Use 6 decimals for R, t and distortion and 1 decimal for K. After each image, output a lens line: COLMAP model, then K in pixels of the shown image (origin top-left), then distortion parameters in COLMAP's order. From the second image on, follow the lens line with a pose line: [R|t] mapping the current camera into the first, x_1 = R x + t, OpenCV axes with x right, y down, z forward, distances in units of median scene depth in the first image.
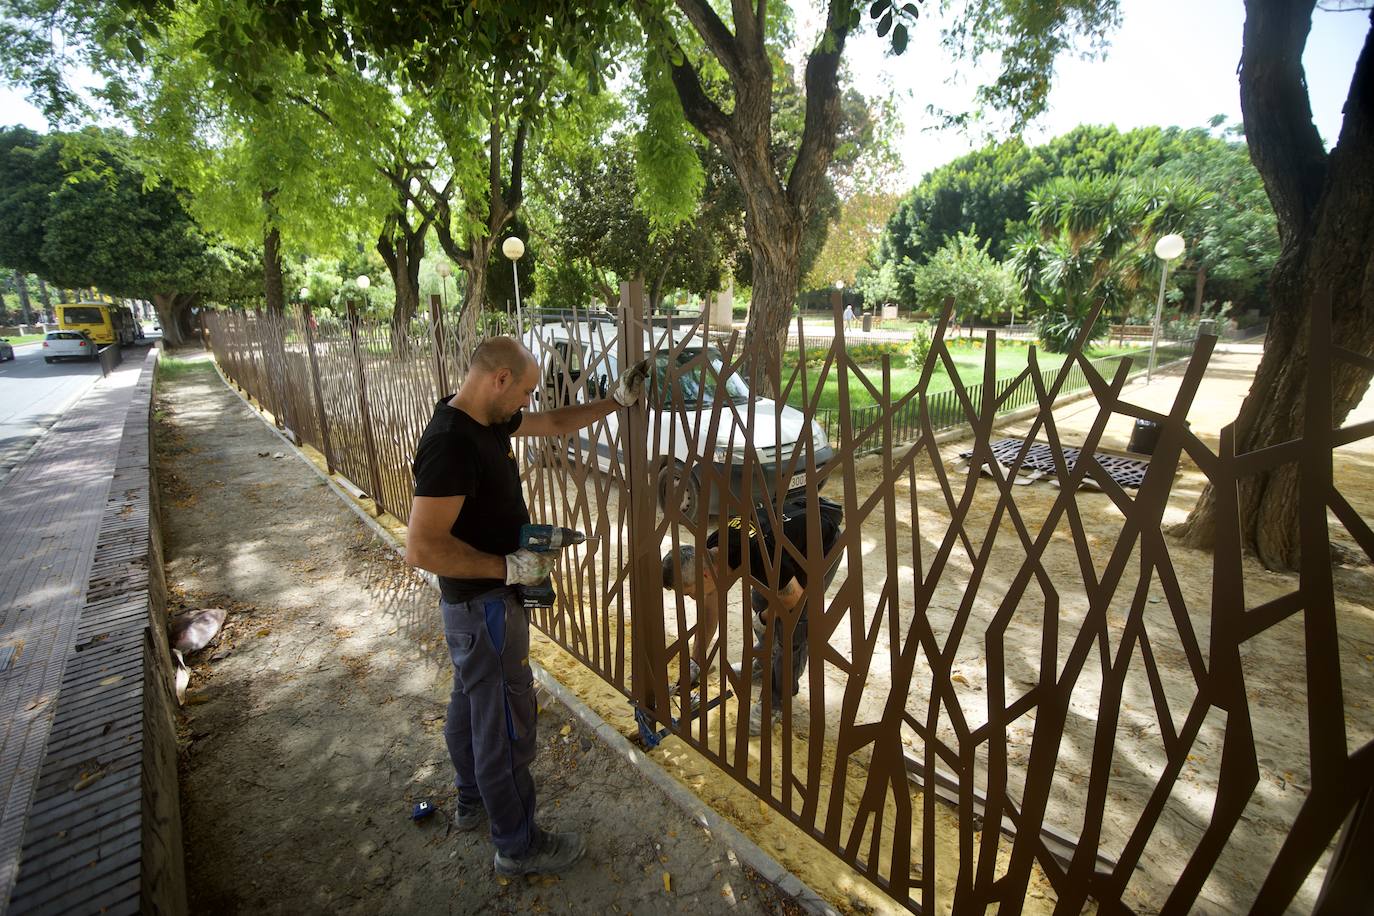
lens RADIAL K [[593.6, 0, 685.6], [0, 593.6, 456.2], [0, 0, 1]] dist [-0.035359, 0.010649]
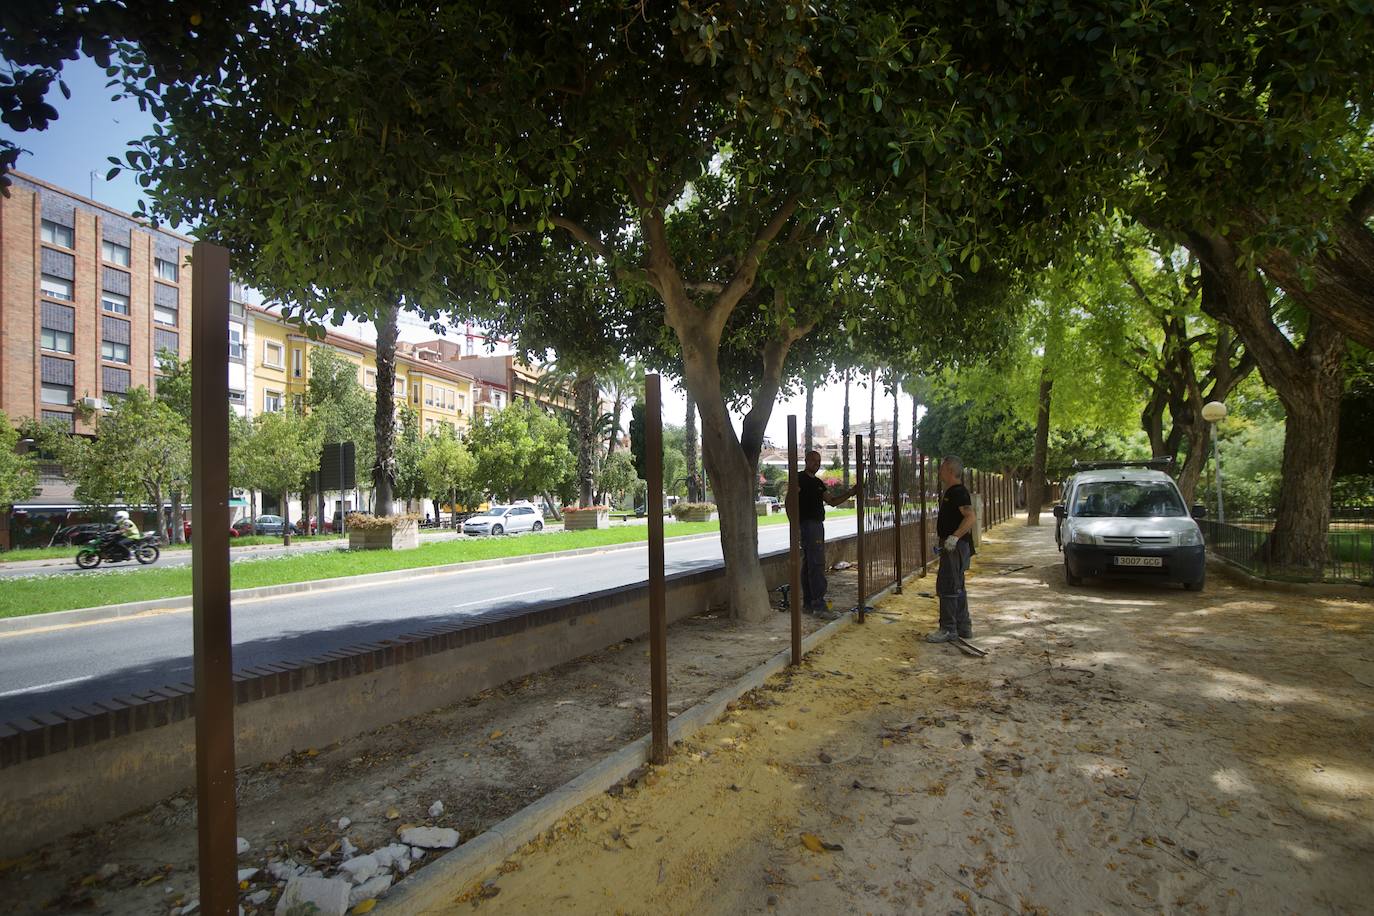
lens RADIAL K [[643.8, 0, 667.0], [0, 643.8, 501.4], [0, 0, 1]] dist [-0.049711, 0.008896]
pose [[0.293119, 0.006926, -0.956051, 0.733726], [-0.218044, 0.974106, -0.059794, 0.130942], [0.930880, 0.225988, 0.287039, -0.302924]]
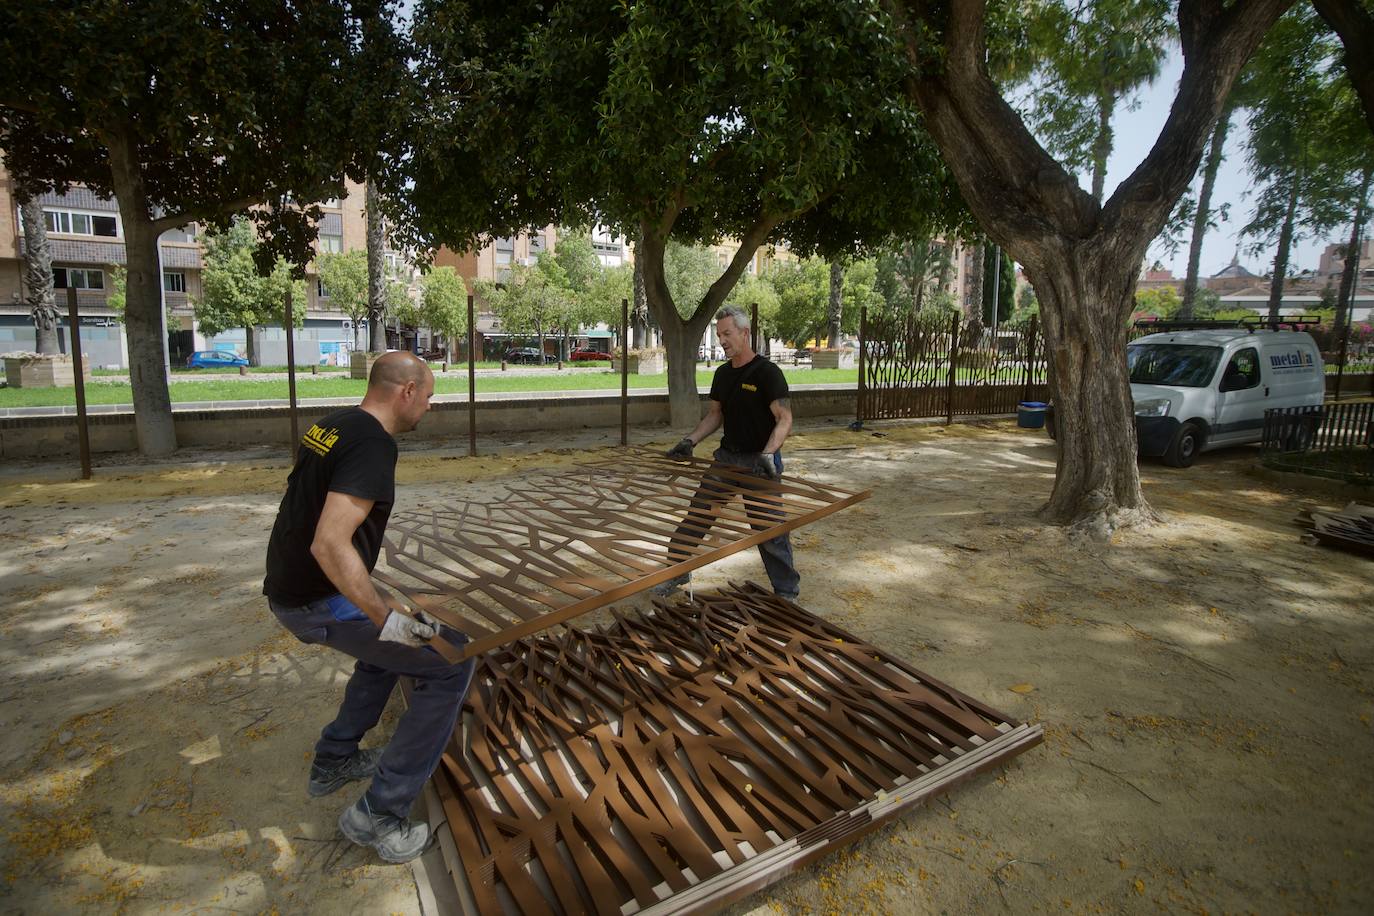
lens RADIAL K [[644.5, 0, 632.9], [0, 644.5, 419.9], [0, 0, 1]] dist [-0.053933, 0.014900]
pose [[-0.340781, 0.127734, -0.931425, 1.089325], [-0.233055, 0.948326, 0.215319, -0.027838], [0.910798, 0.290450, -0.293402, 0.243224]]
